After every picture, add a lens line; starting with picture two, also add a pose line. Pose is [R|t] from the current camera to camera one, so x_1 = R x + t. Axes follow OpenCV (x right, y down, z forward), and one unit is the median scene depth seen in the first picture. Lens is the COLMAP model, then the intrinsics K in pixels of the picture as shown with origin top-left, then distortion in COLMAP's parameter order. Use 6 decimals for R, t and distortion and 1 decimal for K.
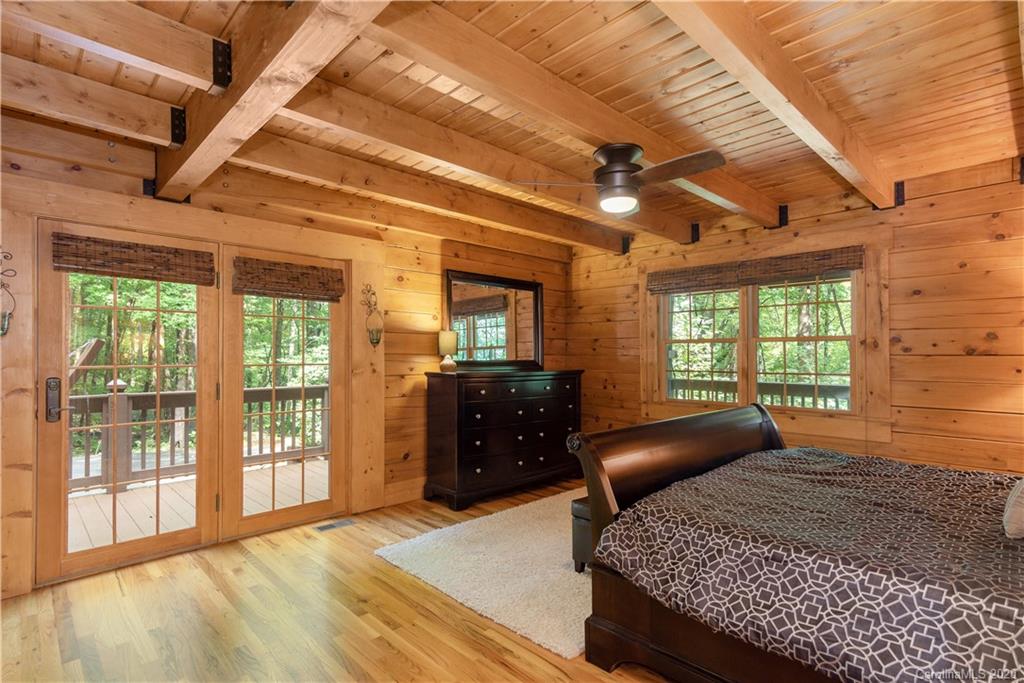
lens RADIAL K [[503.5, 0, 517.0], [0, 503.5, 350.0], [0, 0, 1]] dist [0.021024, -0.000078]
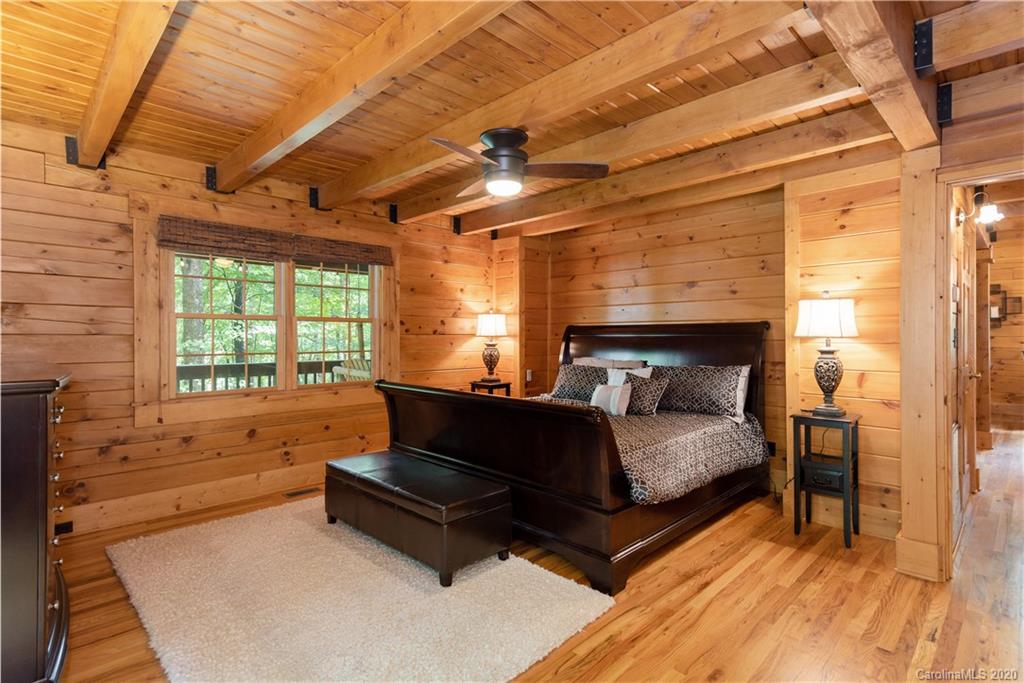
lens RADIAL K [[503.5, 0, 512.8], [0, 503.5, 334.0], [0, 0, 1]] dist [0.021024, -0.000078]
pose [[-0.007084, -0.000279, 0.999975, -0.488562], [-0.011575, 0.999933, 0.000197, 0.004585], [-0.999908, -0.011574, -0.007087, 0.591190]]
